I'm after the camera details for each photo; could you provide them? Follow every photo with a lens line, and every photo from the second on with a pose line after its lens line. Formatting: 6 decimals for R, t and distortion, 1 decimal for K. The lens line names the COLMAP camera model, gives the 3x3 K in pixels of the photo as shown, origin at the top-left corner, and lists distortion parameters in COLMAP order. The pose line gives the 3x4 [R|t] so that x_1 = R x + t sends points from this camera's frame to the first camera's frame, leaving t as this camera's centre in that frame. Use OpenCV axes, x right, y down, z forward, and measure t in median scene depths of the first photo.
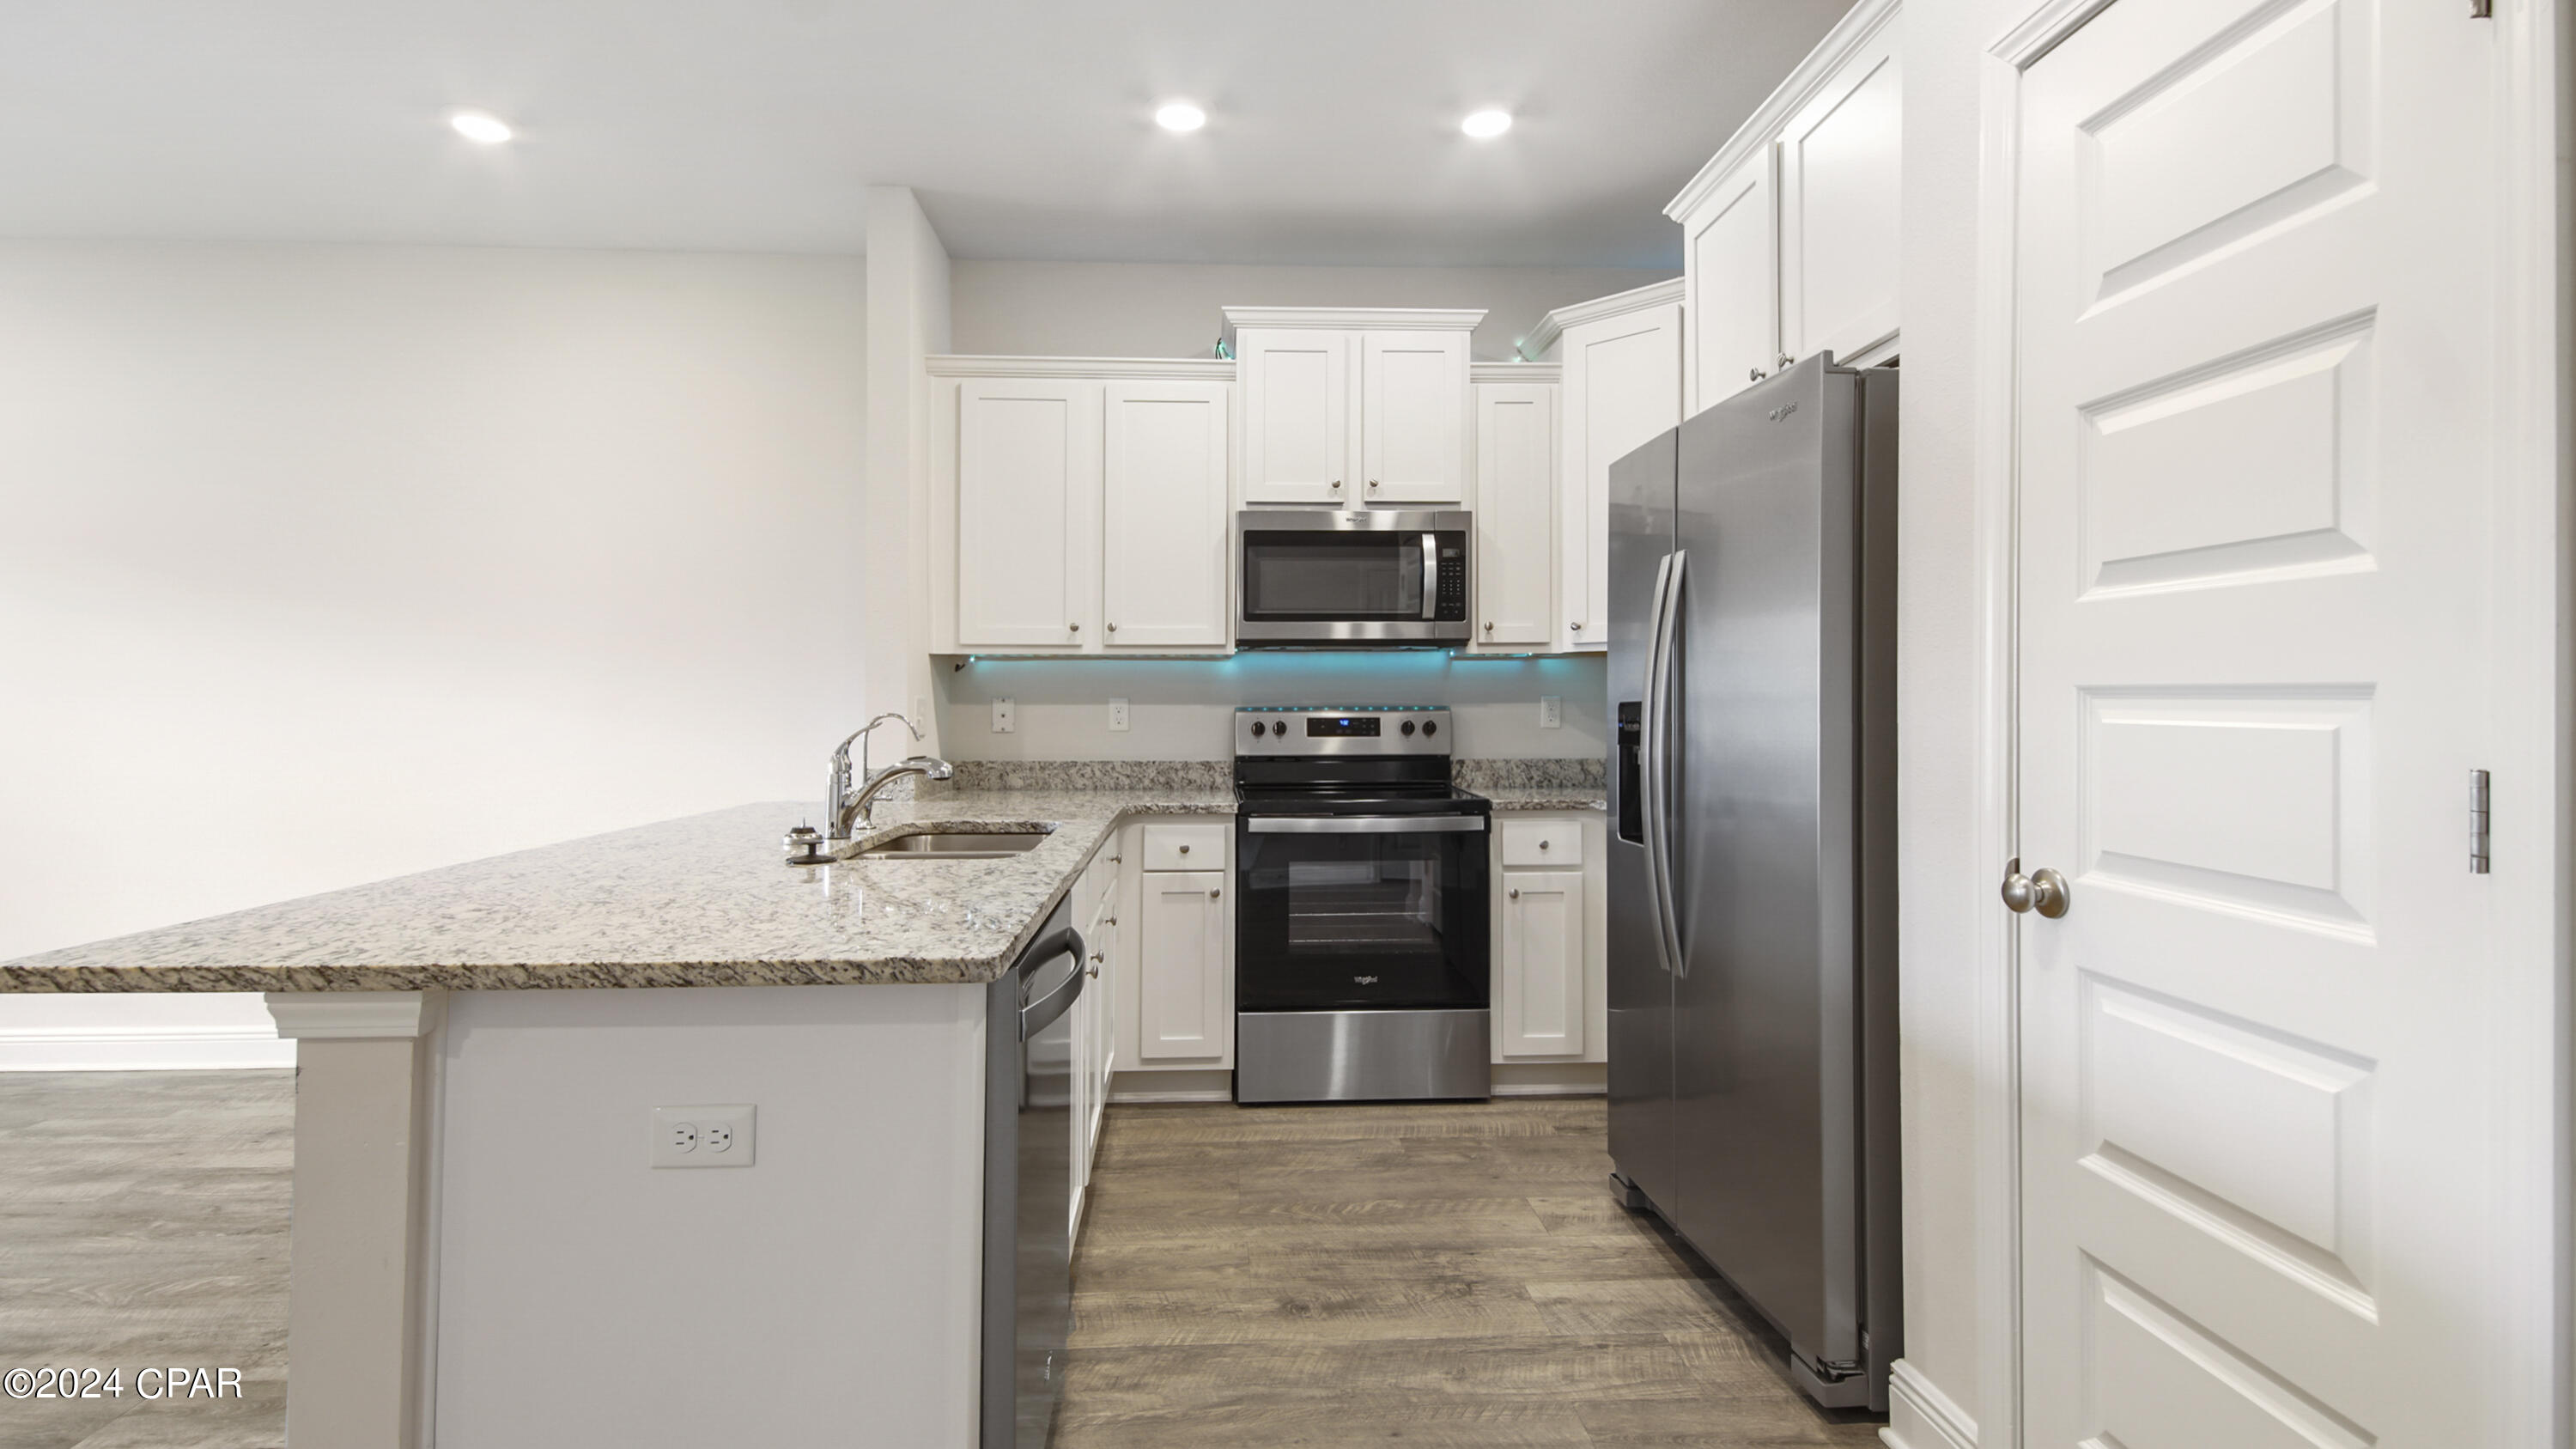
lens RADIAL K [[1166.5, 0, 1272.9], [0, 1166.5, 691.1], [0, 0, 1]] dist [0.014128, -0.007982]
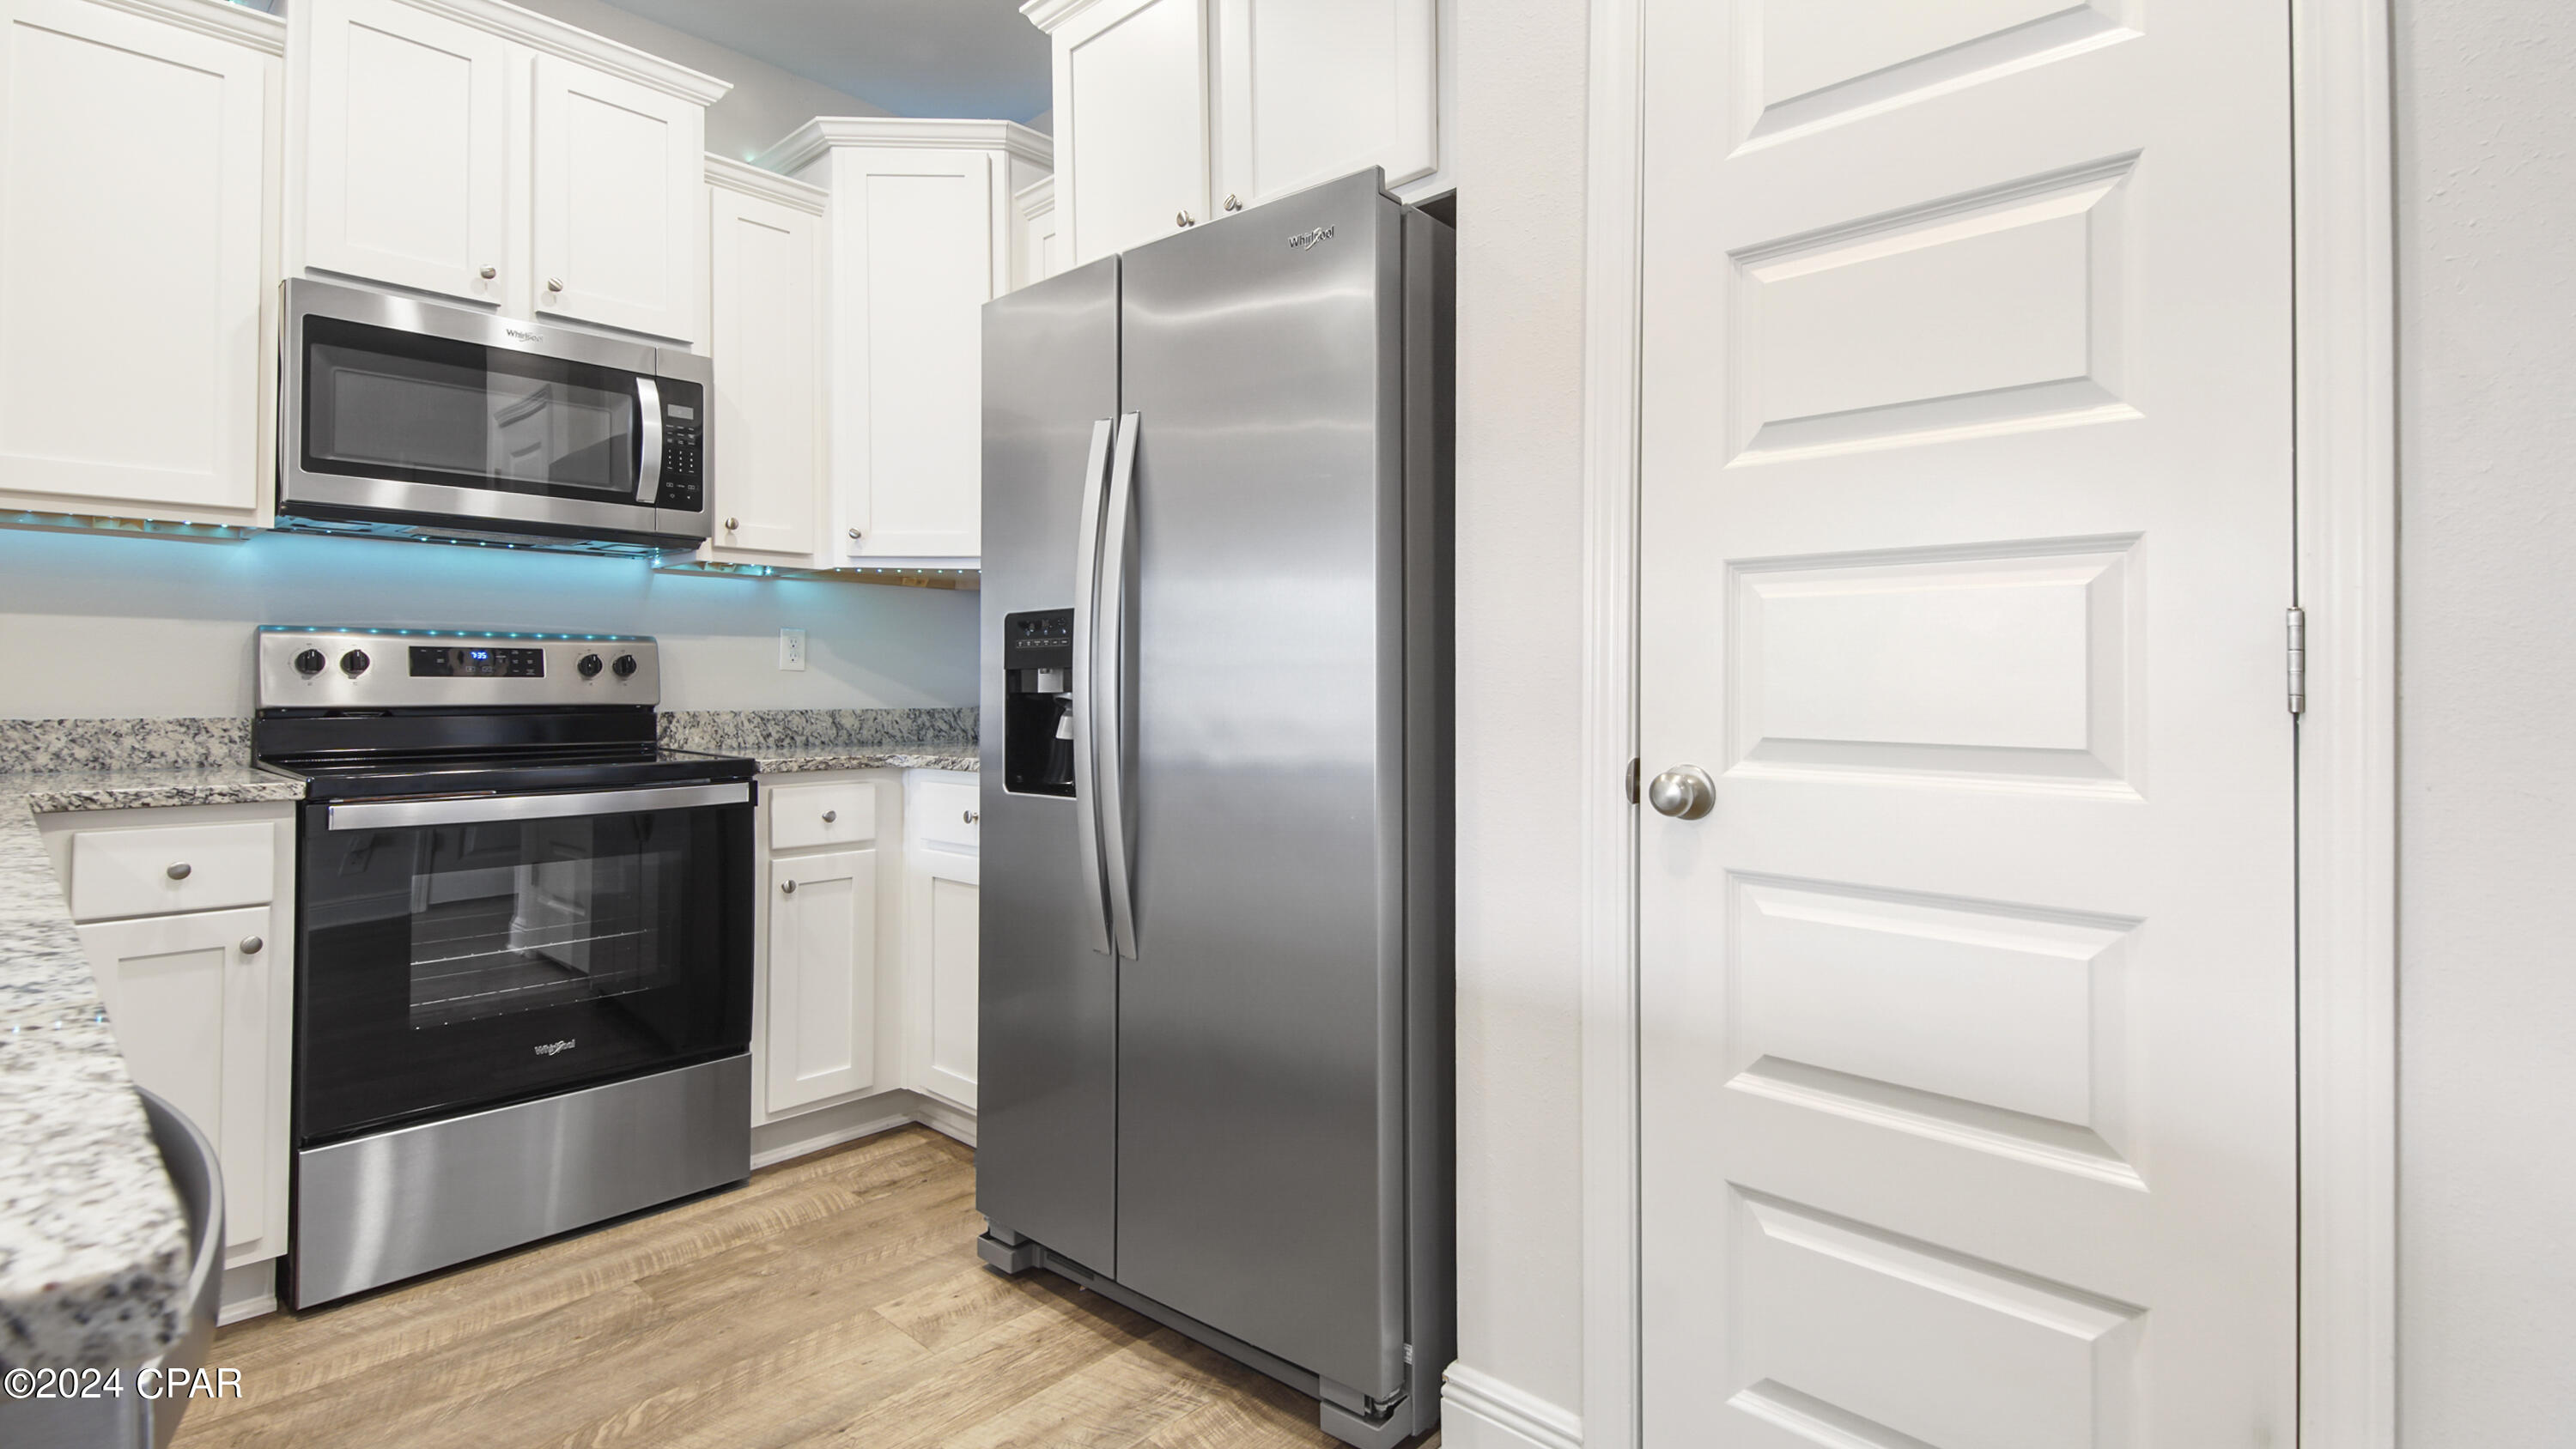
lens RADIAL K [[1199.1, 0, 1270.7], [0, 1199.1, 672.8], [0, 0, 1]] dist [0.023539, -0.011078]
pose [[0.729106, 0.012176, 0.684293, -0.105704], [-0.012158, 0.999914, -0.004838, 0.046797], [-0.684293, -0.004792, 0.729192, 0.287399]]
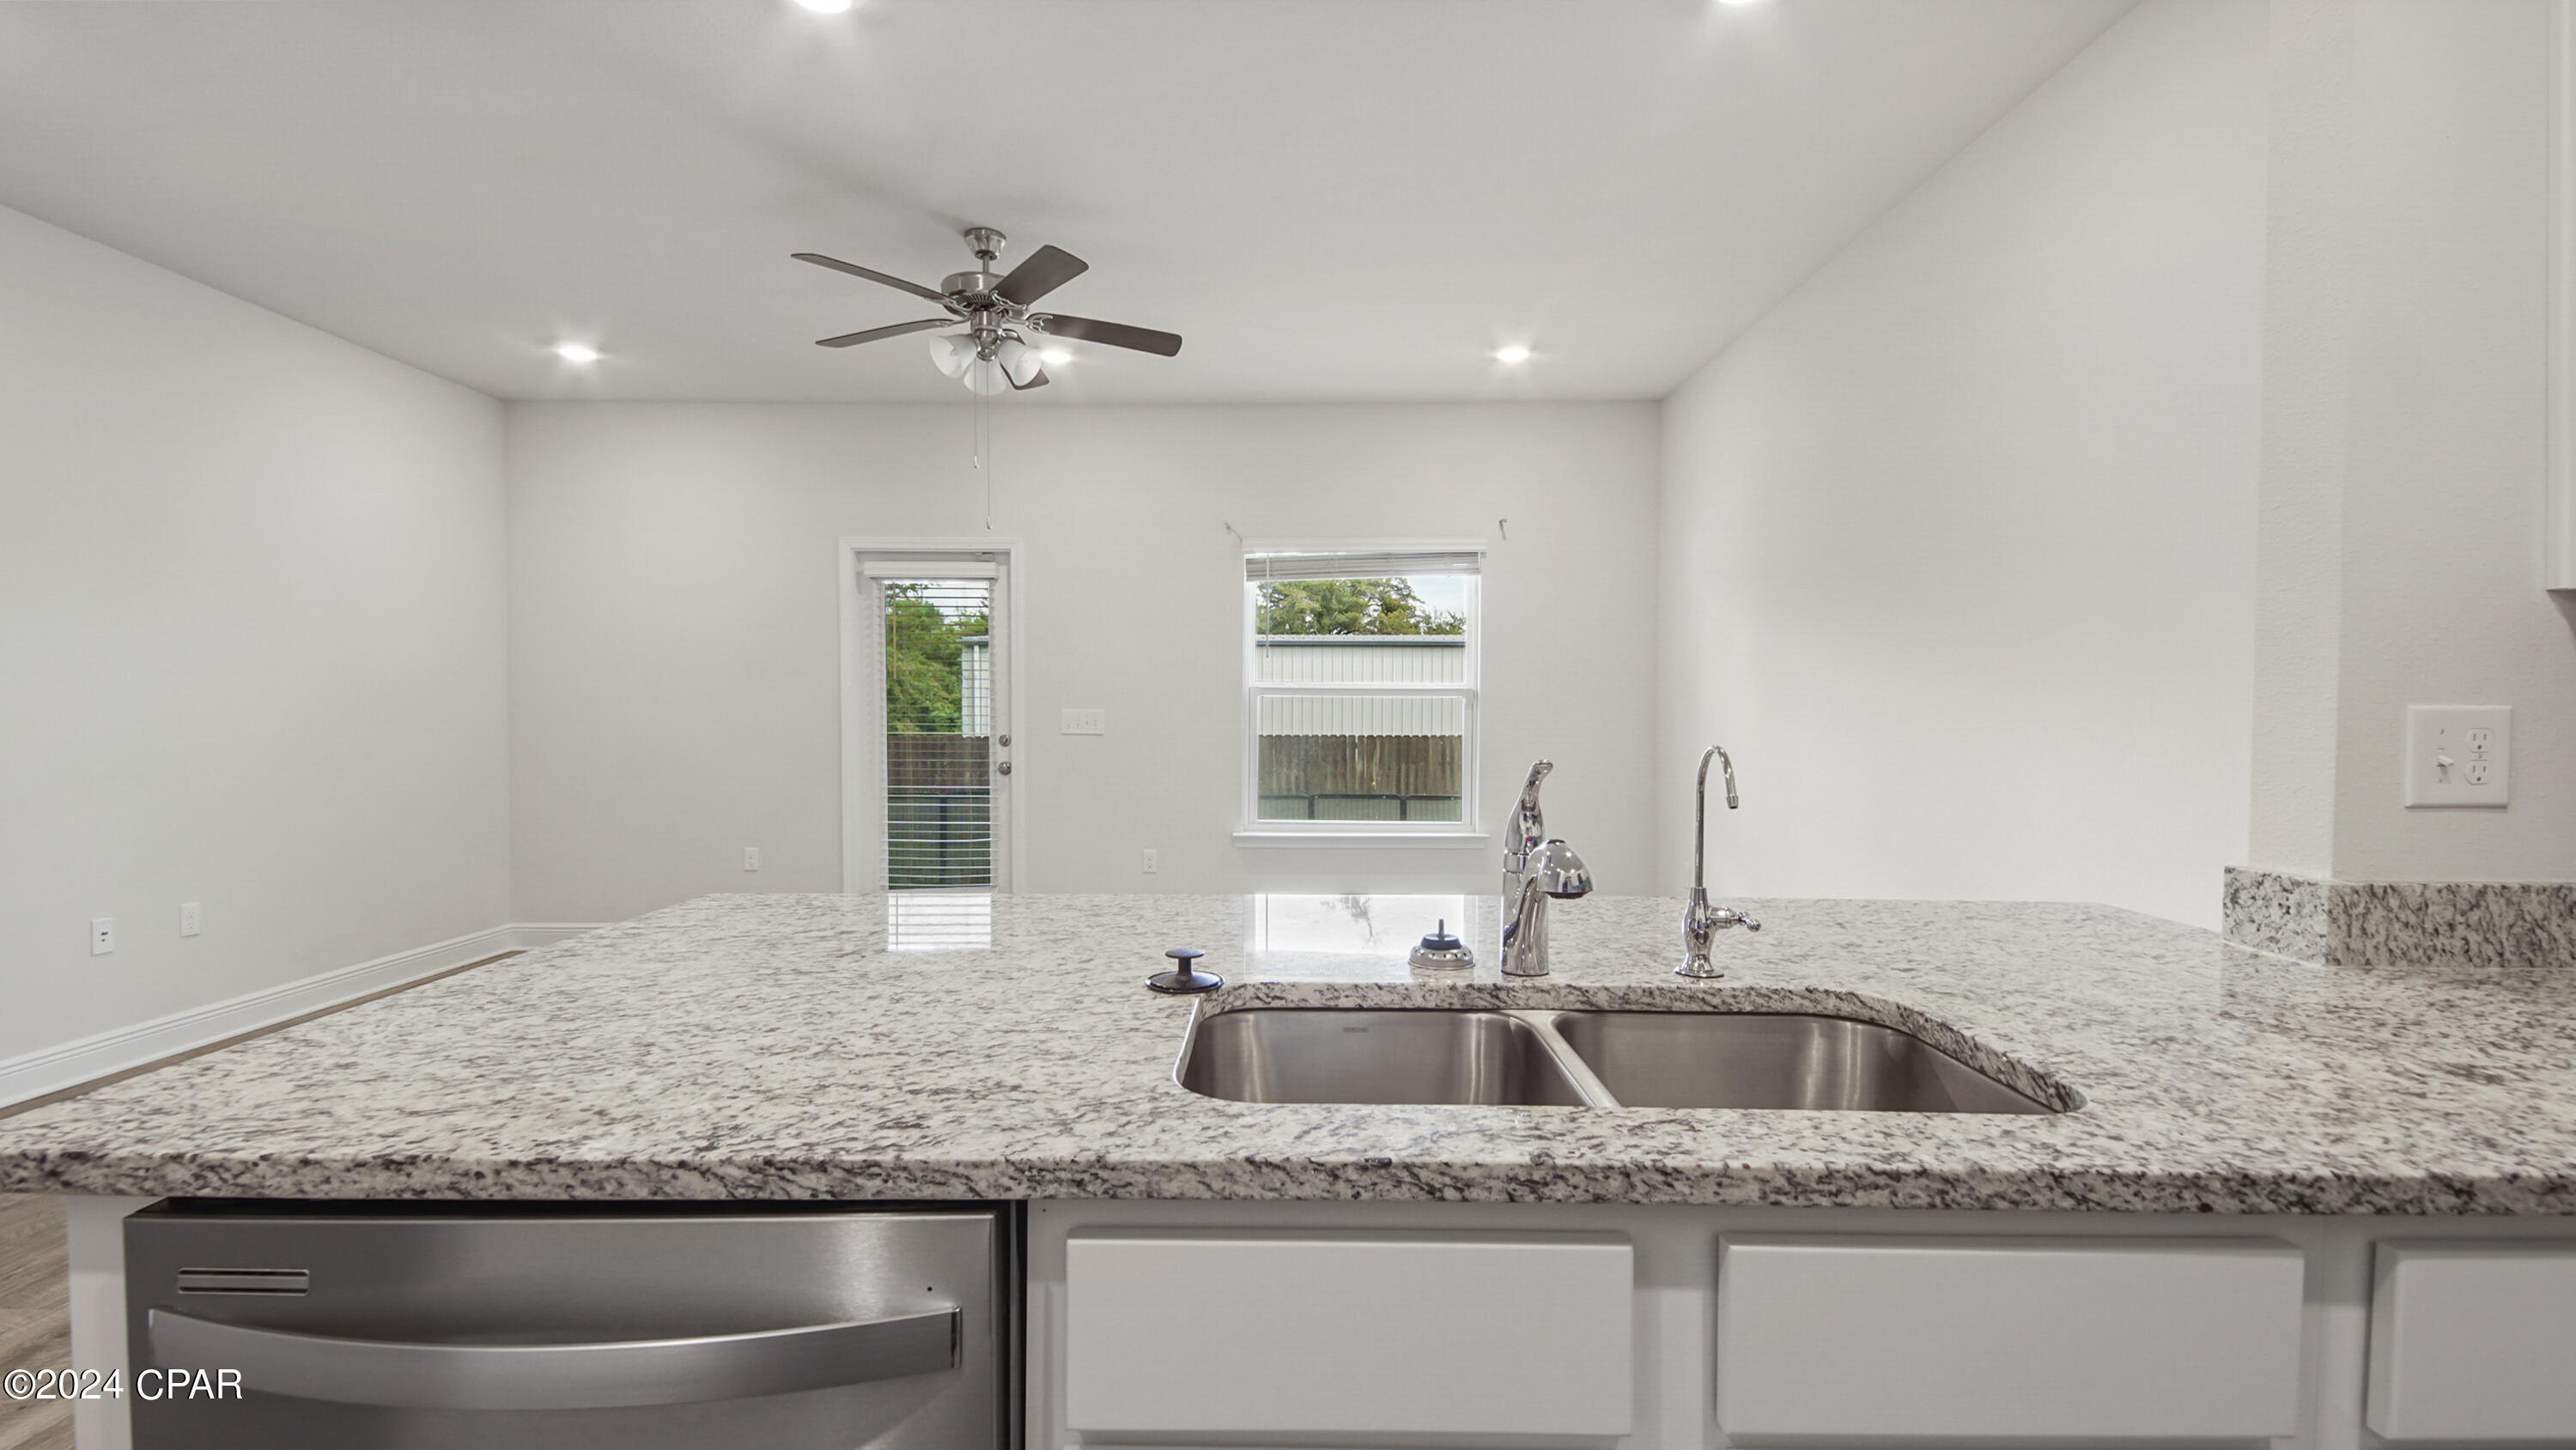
lens RADIAL K [[1141.0, 0, 1278.4], [0, 1141.0, 760.7], [0, 0, 1]] dist [0.005744, -0.000306]
pose [[-0.067668, 0.042640, -0.996796, 0.132688], [0.011636, 0.999052, 0.041946, 0.002839], [0.997640, -0.008760, -0.068100, 0.765385]]
